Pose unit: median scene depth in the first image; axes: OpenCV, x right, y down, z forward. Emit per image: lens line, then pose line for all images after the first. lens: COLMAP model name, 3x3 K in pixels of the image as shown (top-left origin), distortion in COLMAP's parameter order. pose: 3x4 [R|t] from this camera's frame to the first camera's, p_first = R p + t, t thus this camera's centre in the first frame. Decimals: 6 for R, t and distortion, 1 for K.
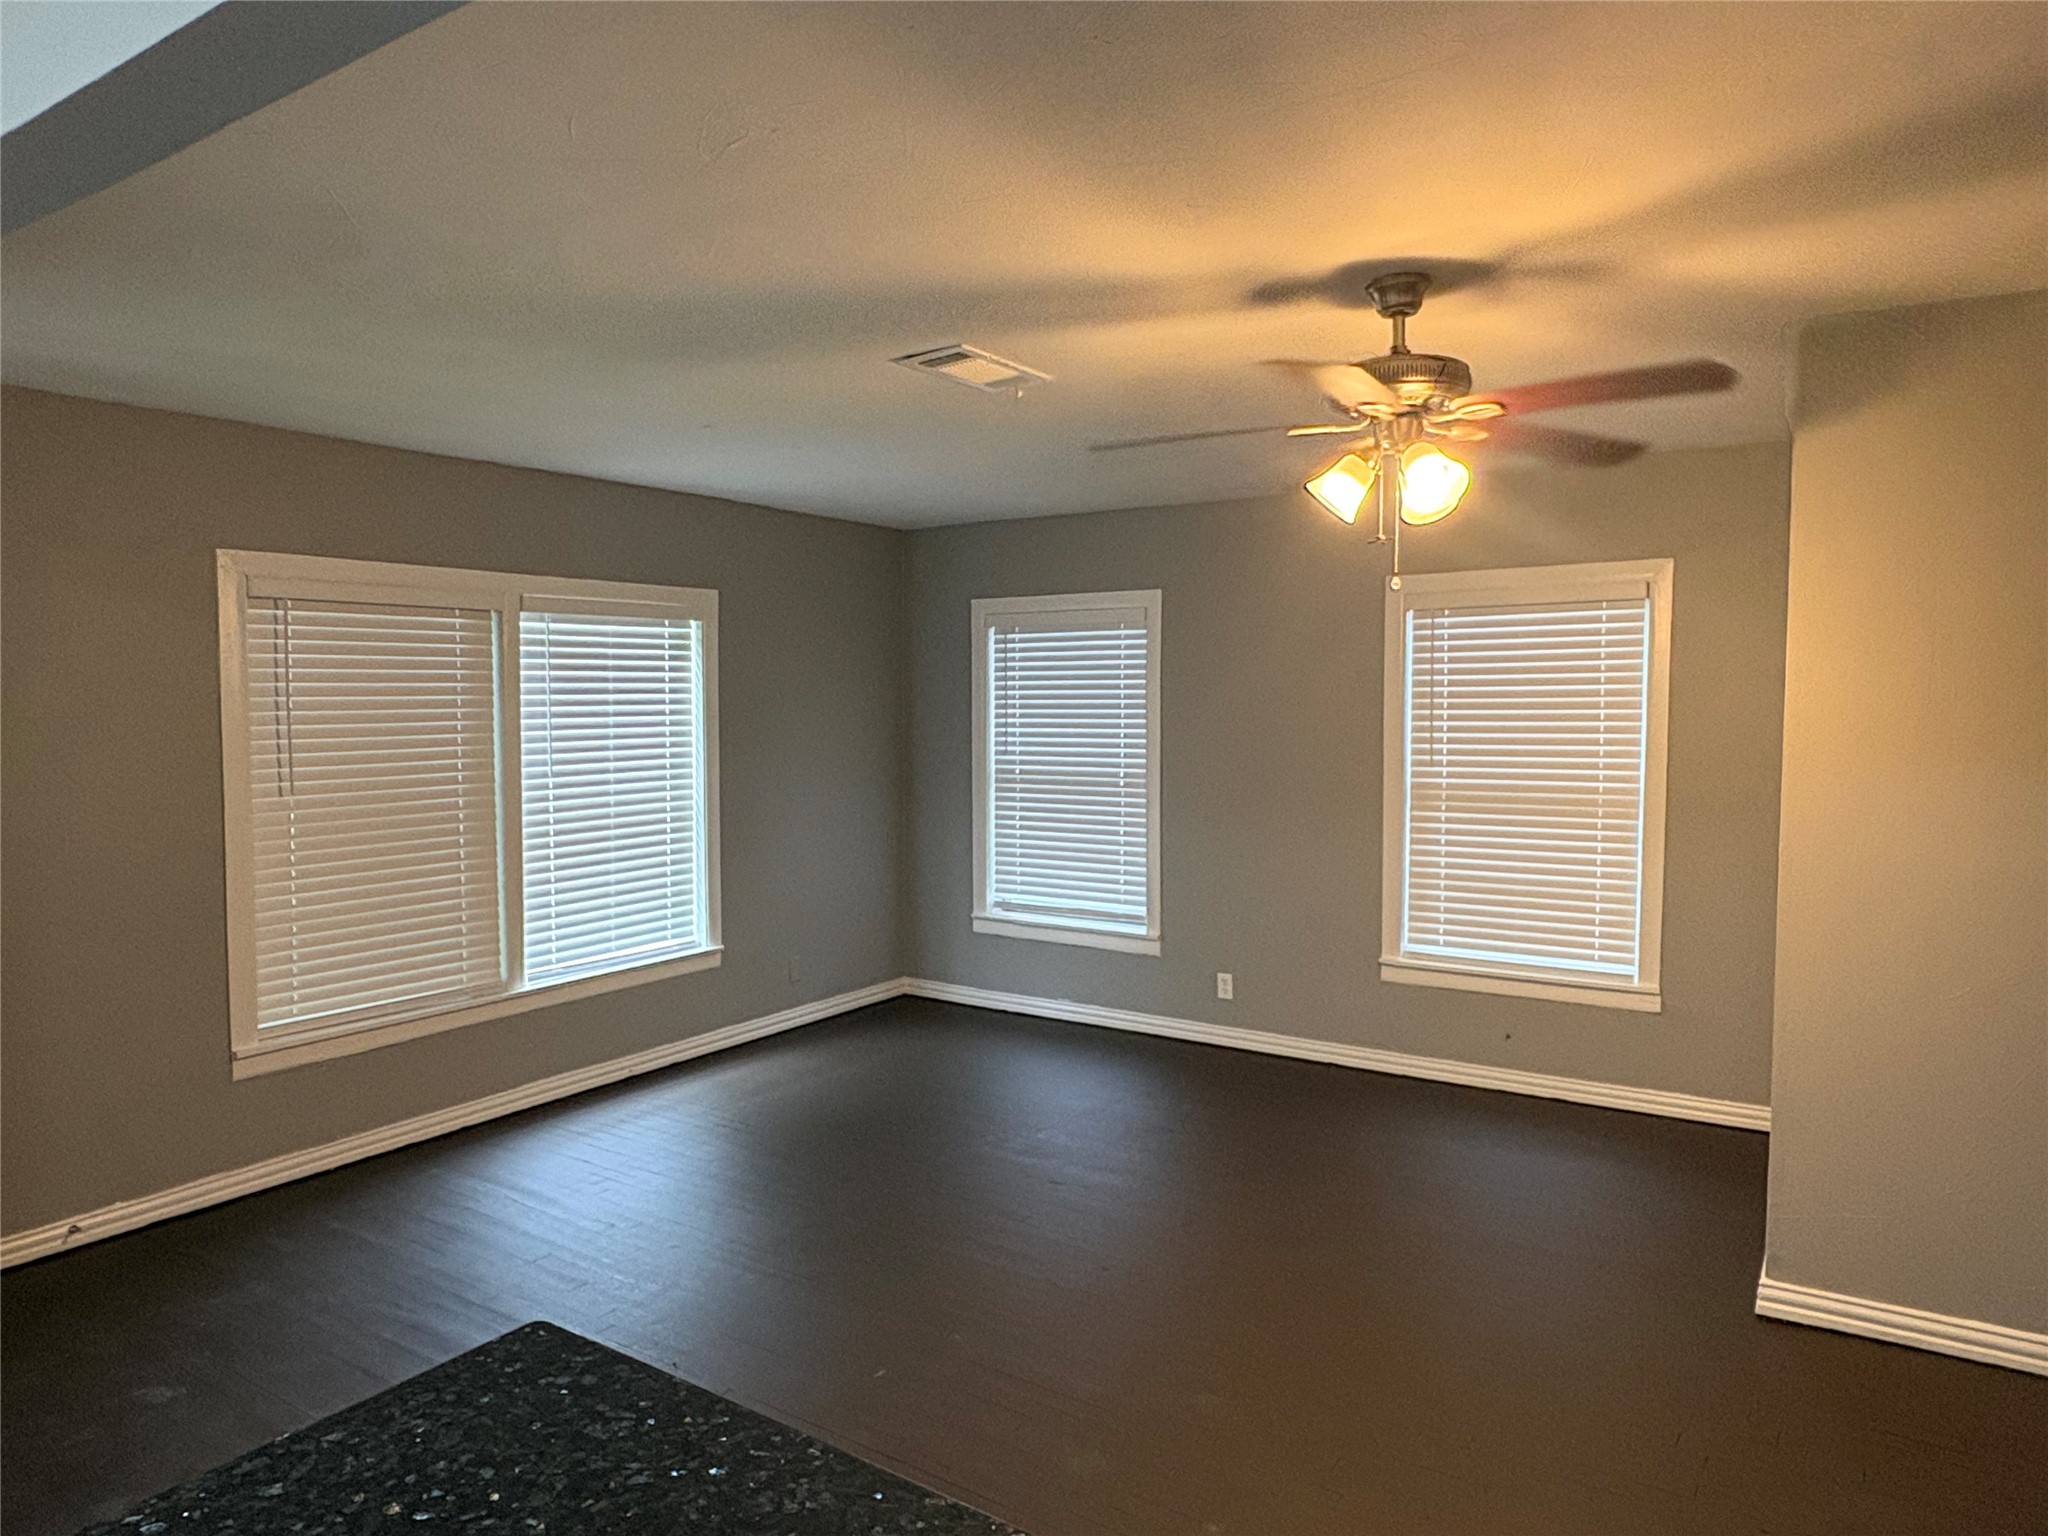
lens RADIAL K [[1276.8, 0, 1041.0], [0, 1276.8, 770.2], [0, 0, 1]] dist [-0.000627, 0.007705]
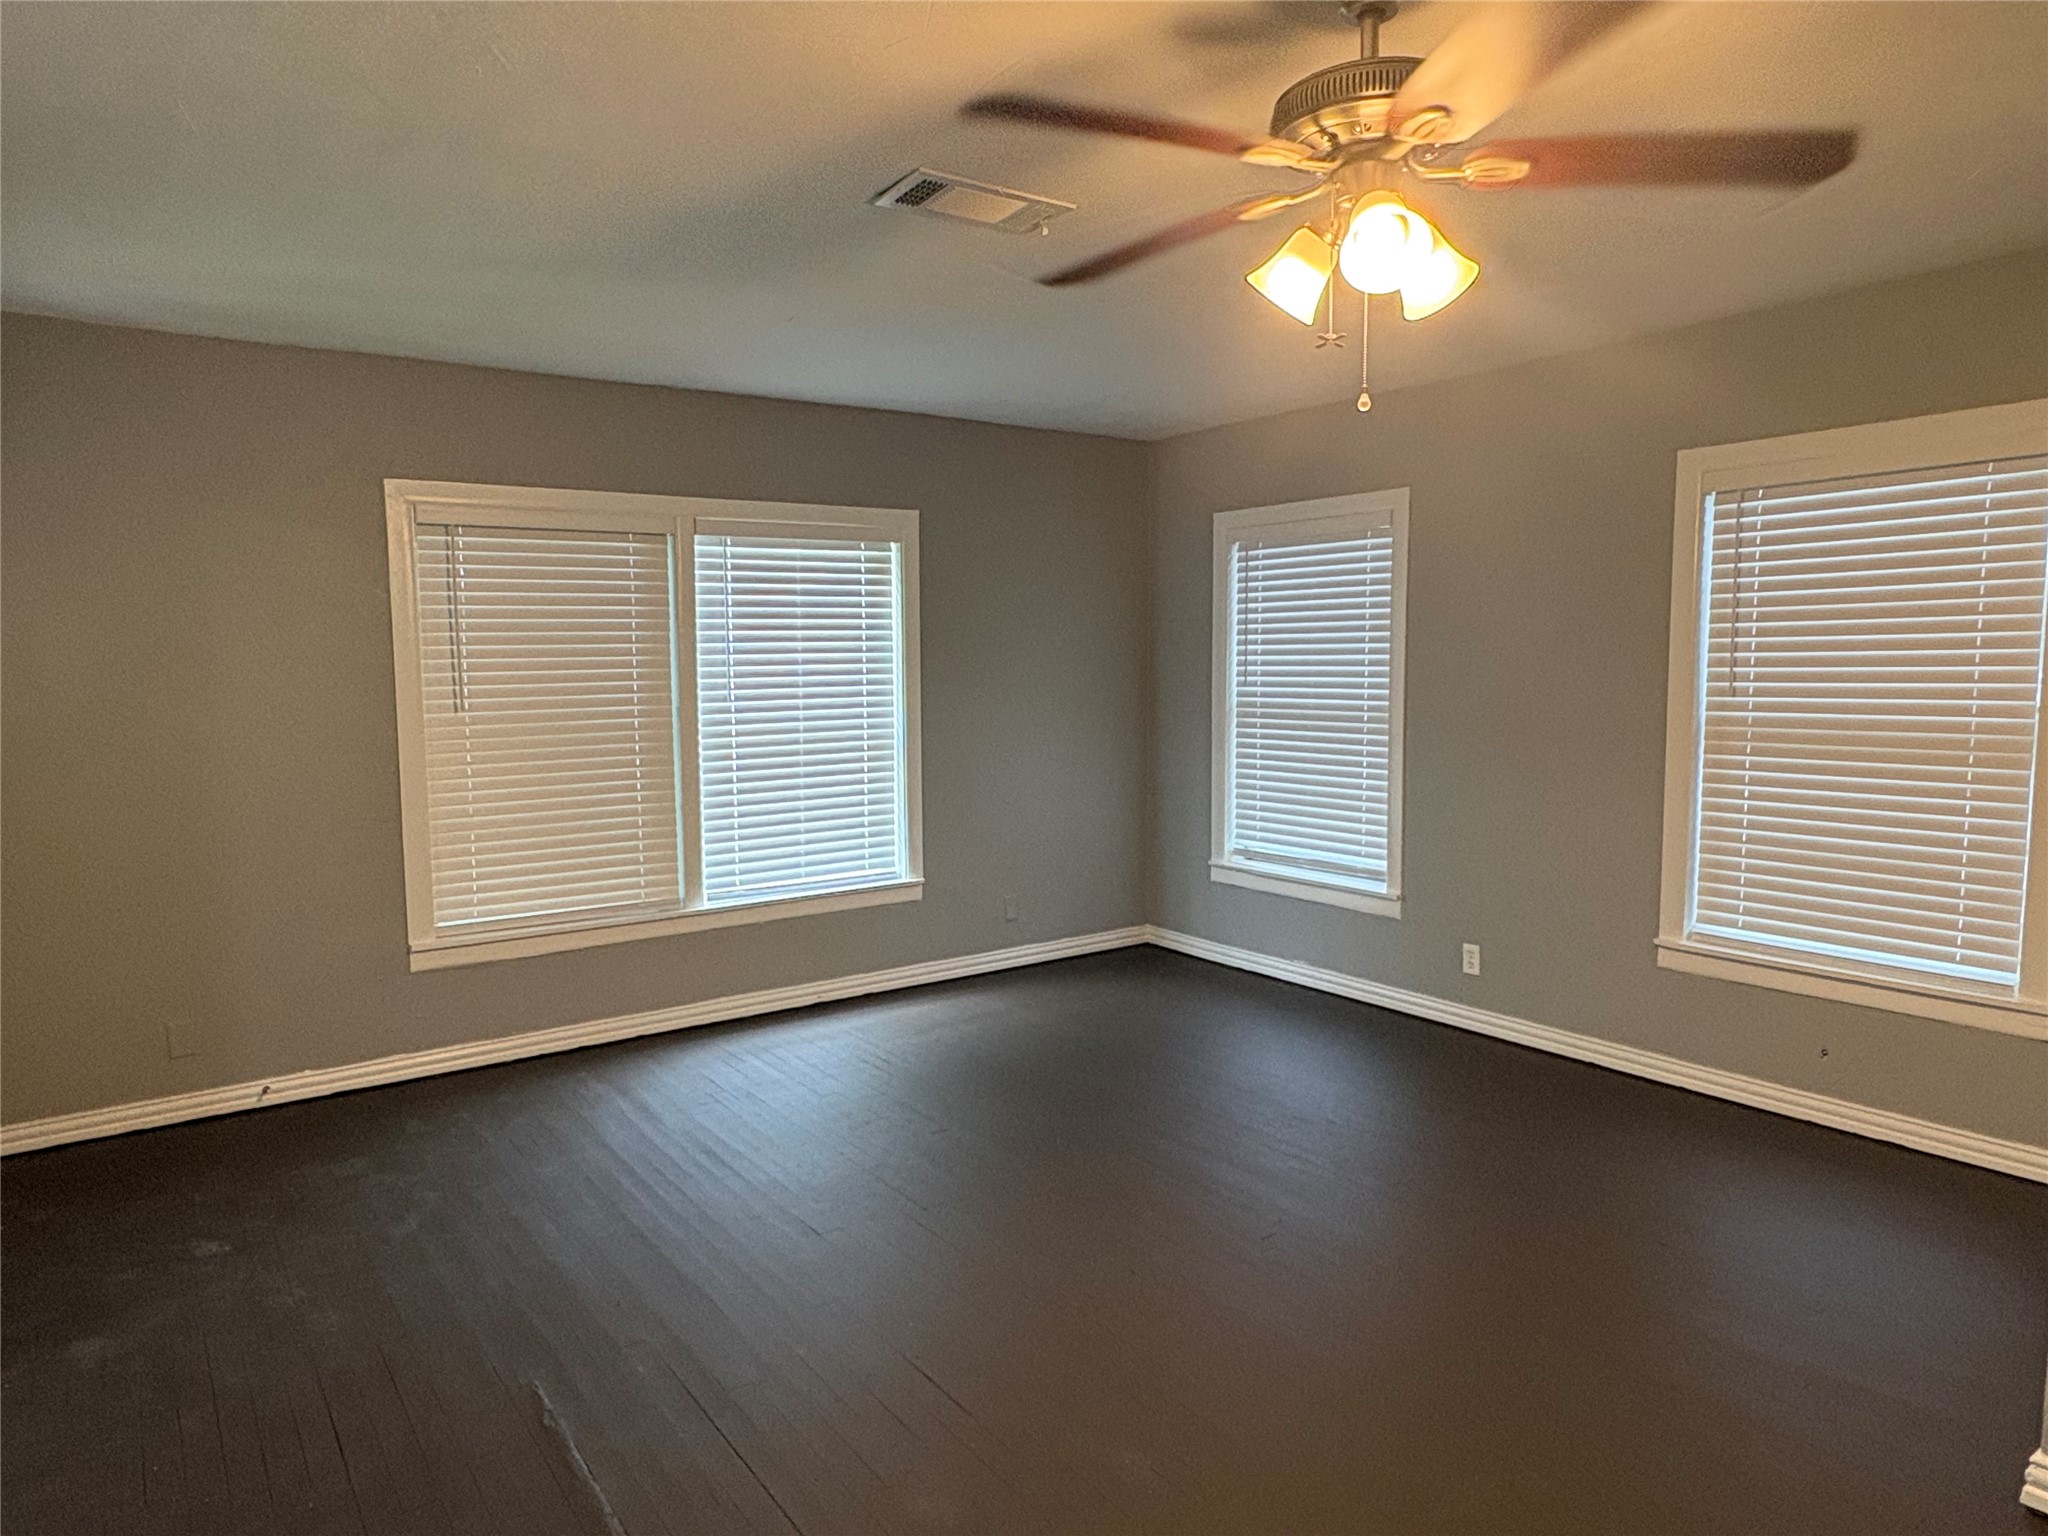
lens RADIAL K [[1276.8, 0, 1028.2], [0, 1276.8, 775.0], [0, 0, 1]] dist [-0.000627, 0.007705]
pose [[0.937570, 0.026490, -0.346786, 0.175697], [-0.011830, 0.998947, 0.044324, 0.015588], [0.347595, -0.037455, 0.936896, 0.127335]]
